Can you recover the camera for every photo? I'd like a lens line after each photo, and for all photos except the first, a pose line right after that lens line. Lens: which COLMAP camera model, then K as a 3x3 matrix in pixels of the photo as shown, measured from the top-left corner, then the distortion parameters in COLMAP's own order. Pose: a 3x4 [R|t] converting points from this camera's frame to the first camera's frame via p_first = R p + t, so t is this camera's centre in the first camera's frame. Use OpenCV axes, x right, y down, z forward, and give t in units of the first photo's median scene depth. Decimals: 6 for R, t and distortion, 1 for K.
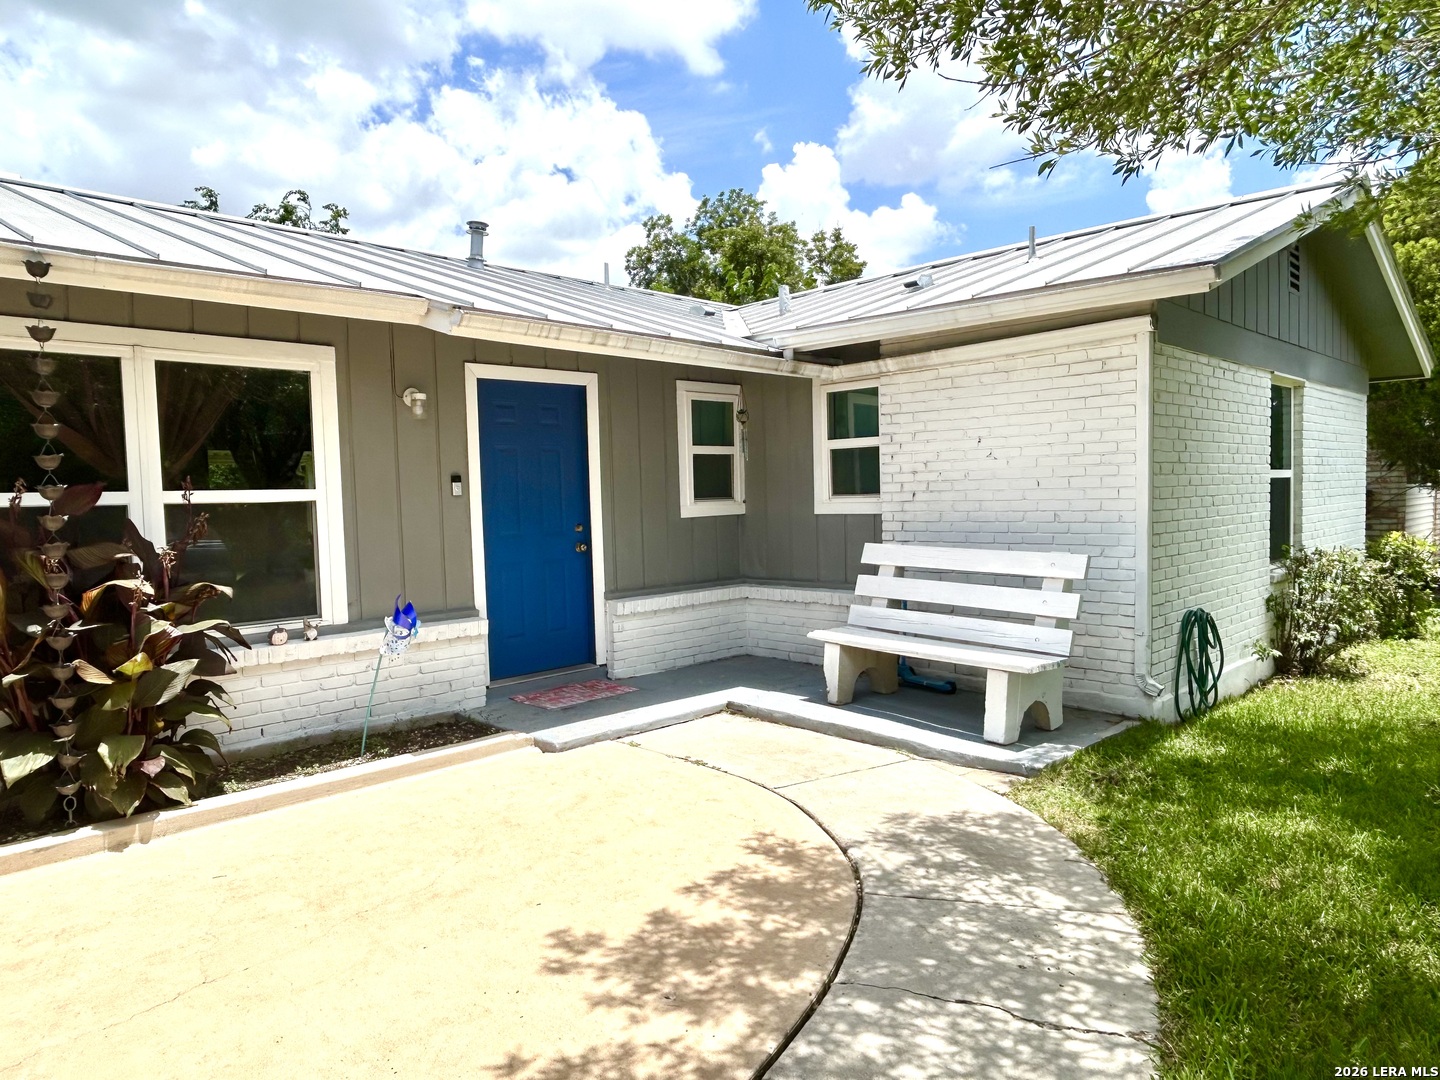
lens RADIAL K [[923.9, 0, 720.0], [0, 923.9, 540.0], [0, 0, 1]] dist [-0.000332, -0.000084]
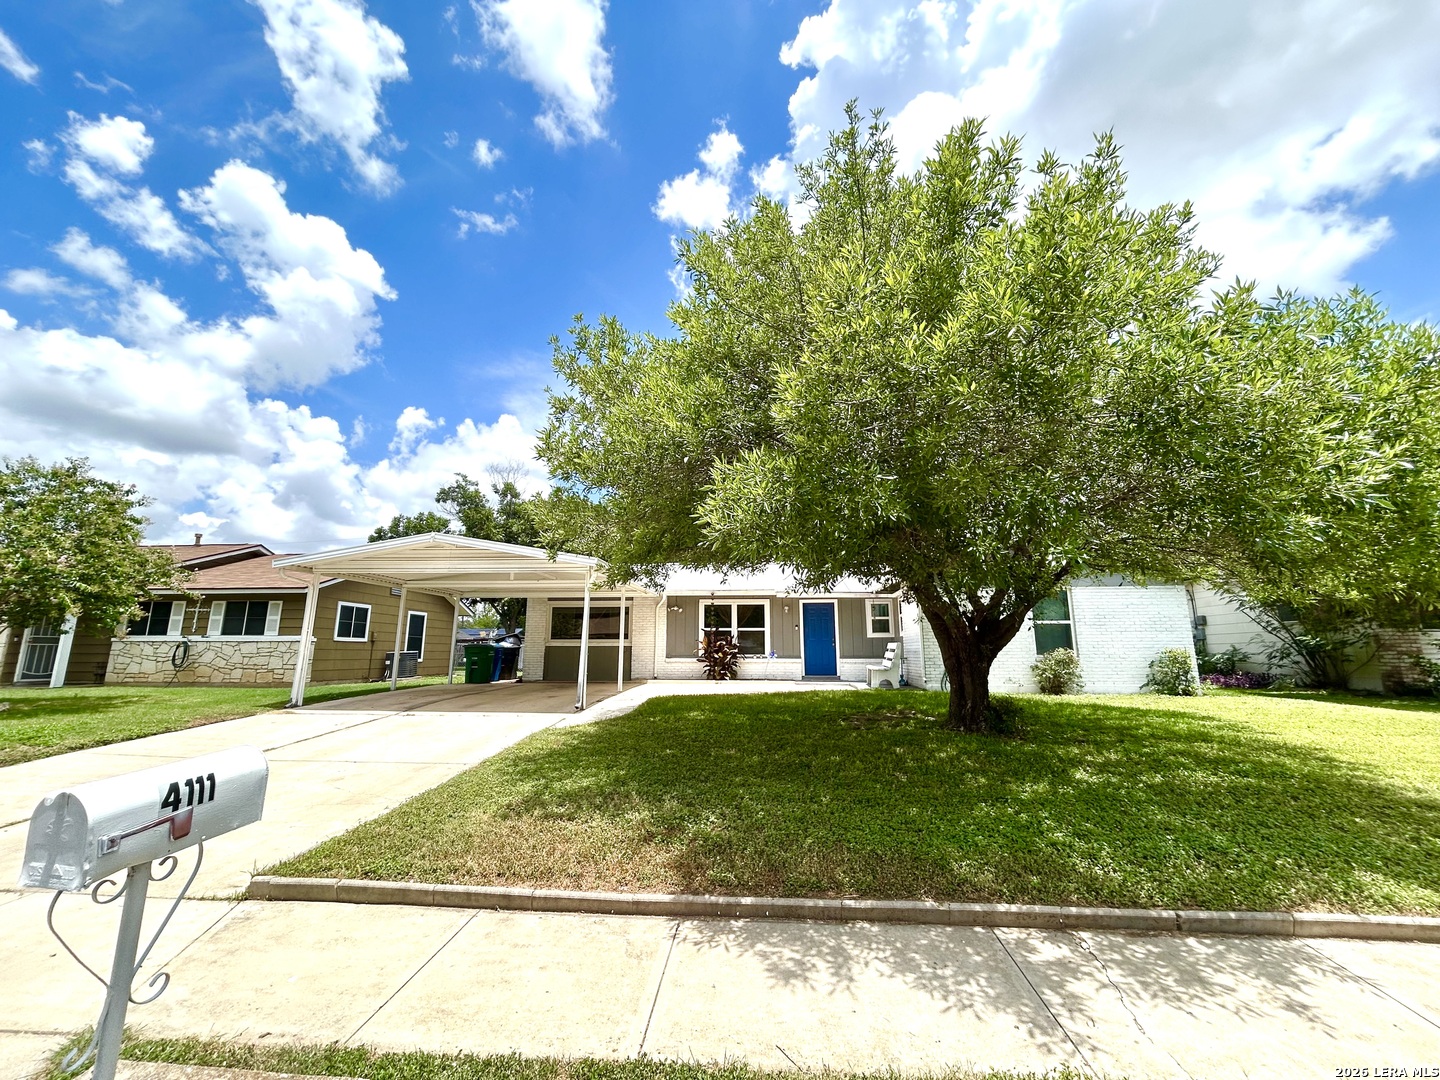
lens RADIAL K [[580.0, 0, 720.0], [0, 580.0, 540.0], [0, 0, 1]] dist [-0.000477, 0.000141]
pose [[0.657422, -0.092957, -0.747767, 1.534776], [-0.051392, 0.984520, -0.167571, 0.011526], [0.751768, 0.148594, 0.642467, -1.077481]]
